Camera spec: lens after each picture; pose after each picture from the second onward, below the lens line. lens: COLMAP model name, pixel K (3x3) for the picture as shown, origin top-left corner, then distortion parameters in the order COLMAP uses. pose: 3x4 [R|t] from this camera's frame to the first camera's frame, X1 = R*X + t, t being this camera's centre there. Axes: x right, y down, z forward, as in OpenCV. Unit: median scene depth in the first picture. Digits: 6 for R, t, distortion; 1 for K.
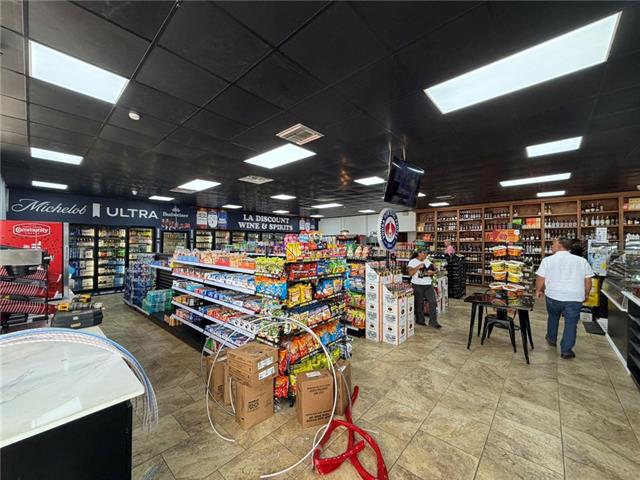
lens RADIAL K [[256.4, 0, 317.4], [0, 256.4, 240.5], [0, 0, 1]] dist [0.001213, 0.000228]
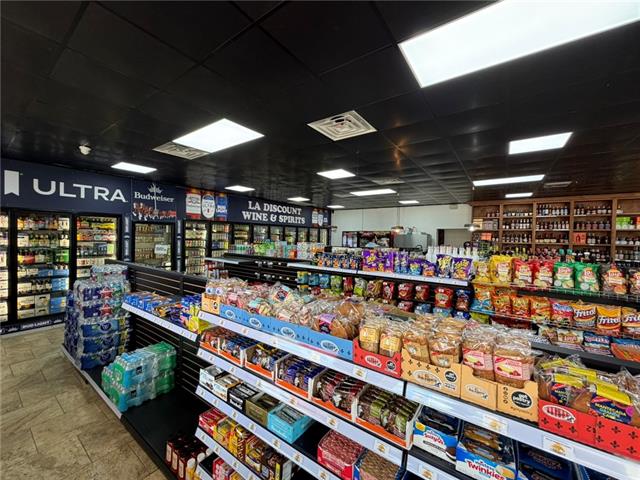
lens RADIAL K [[256.4, 0, 317.4], [0, 256.4, 240.5], [0, 0, 1]] dist [0.001213, 0.000228]
pose [[0.994034, 0.015345, 0.107988, -0.236570], [-0.018421, 0.999451, 0.027543, -0.017638], [-0.107506, -0.029368, 0.993771, 0.340653]]
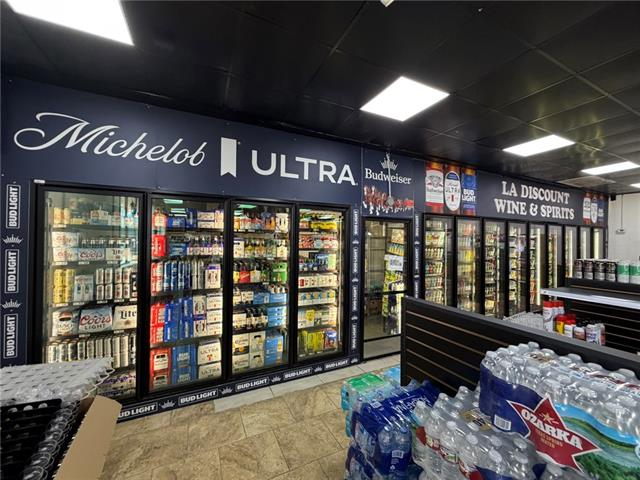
lens RADIAL K [[256.4, 0, 317.4], [0, 256.4, 240.5], [0, 0, 1]] dist [0.001213, 0.000228]
pose [[0.927616, 0.004546, -0.373508, -0.578089], [-0.004104, 0.999990, 0.001980, -0.002468], [0.373513, -0.000304, 0.927625, 0.674542]]
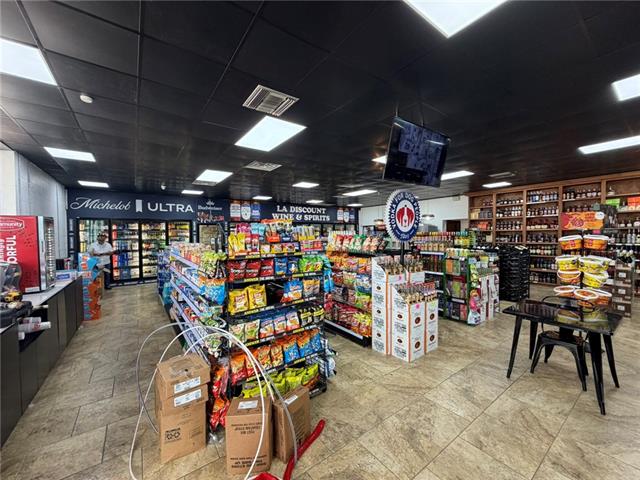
lens RADIAL K [[256.4, 0, 317.4], [0, 256.4, 240.5], [0, 0, 1]] dist [0.001213, 0.000228]
pose [[0.977284, -0.005106, -0.211870, 0.100972], [0.012545, 0.999351, 0.033781, 0.001511], [0.211560, -0.035672, 0.976714, 0.088423]]
